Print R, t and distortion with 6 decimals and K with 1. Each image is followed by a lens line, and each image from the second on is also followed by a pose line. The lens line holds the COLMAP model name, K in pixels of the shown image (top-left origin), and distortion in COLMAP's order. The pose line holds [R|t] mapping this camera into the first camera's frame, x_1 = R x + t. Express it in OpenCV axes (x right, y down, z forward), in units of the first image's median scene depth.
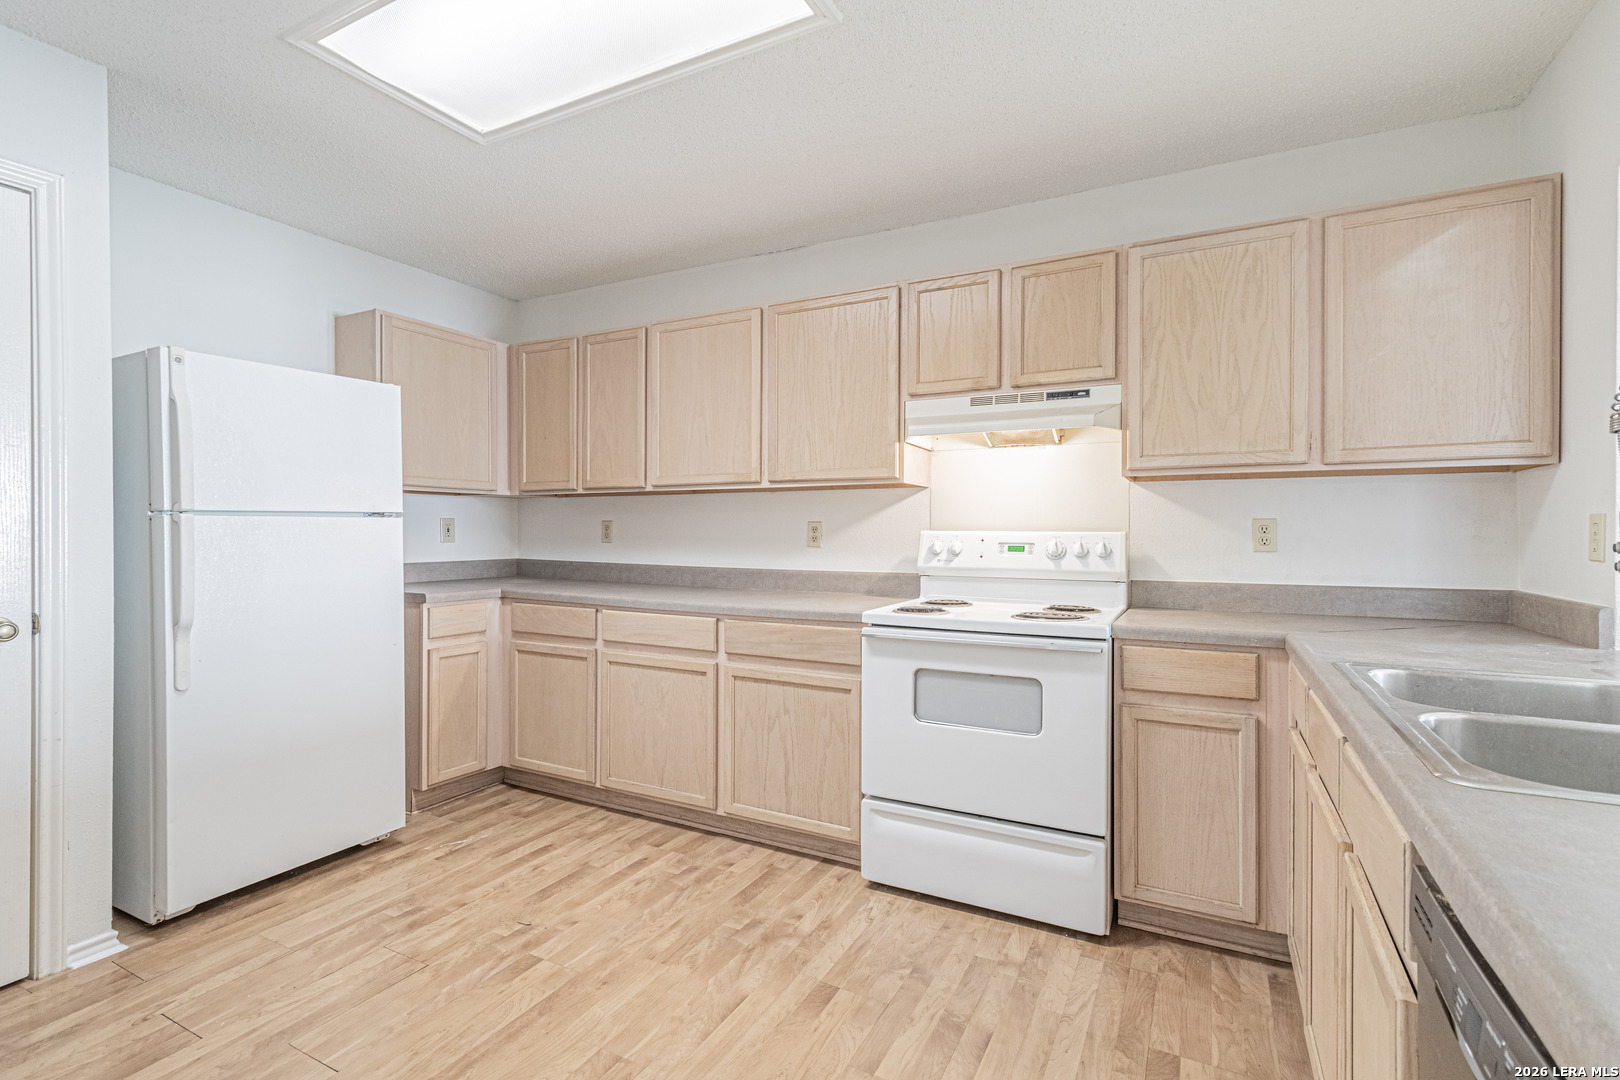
lens RADIAL K [[810.8, 0, 798.9], [0, 810.8, 538.3], [0, 0, 1]] dist [0.002071, 0.007226]
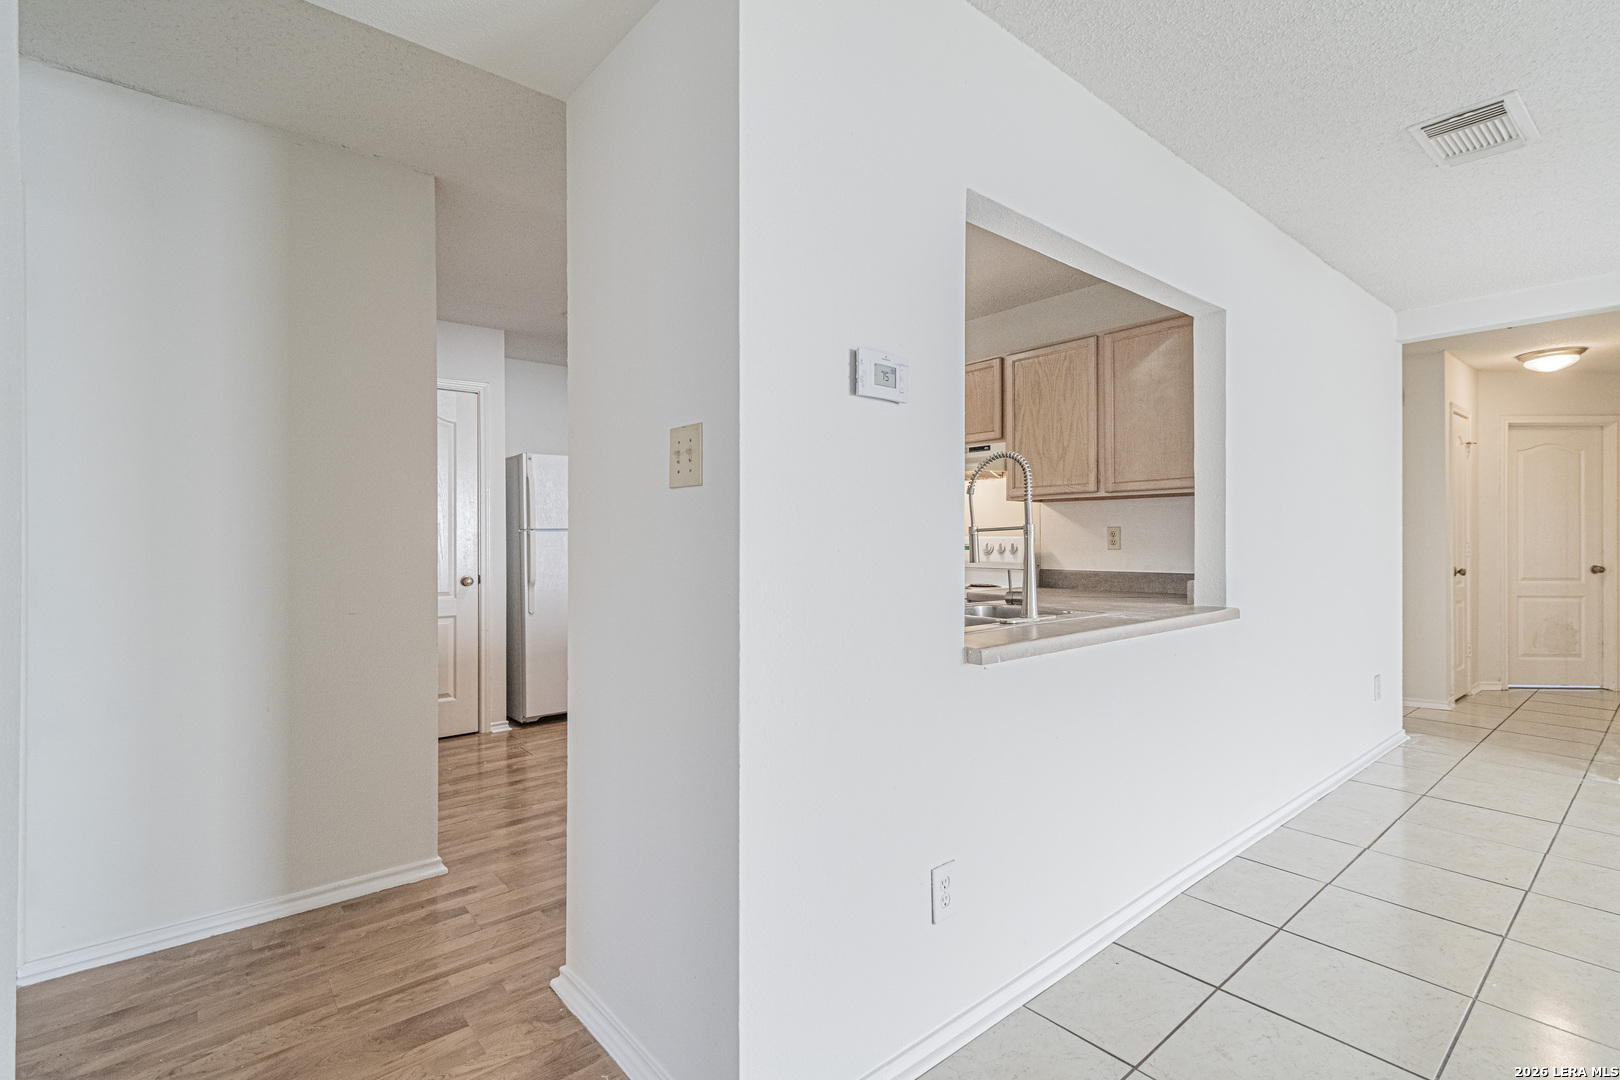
lens RADIAL K [[821.5, 0, 760.9], [0, 821.5, 541.7], [0, 0, 1]] dist [0.000963, 0.000153]
pose [[0.904580, -0.002934, -0.426294, 0.629531], [0.001020, 0.999988, -0.004717, 0.008998], [0.426303, 0.003832, 0.904572, -0.617338]]
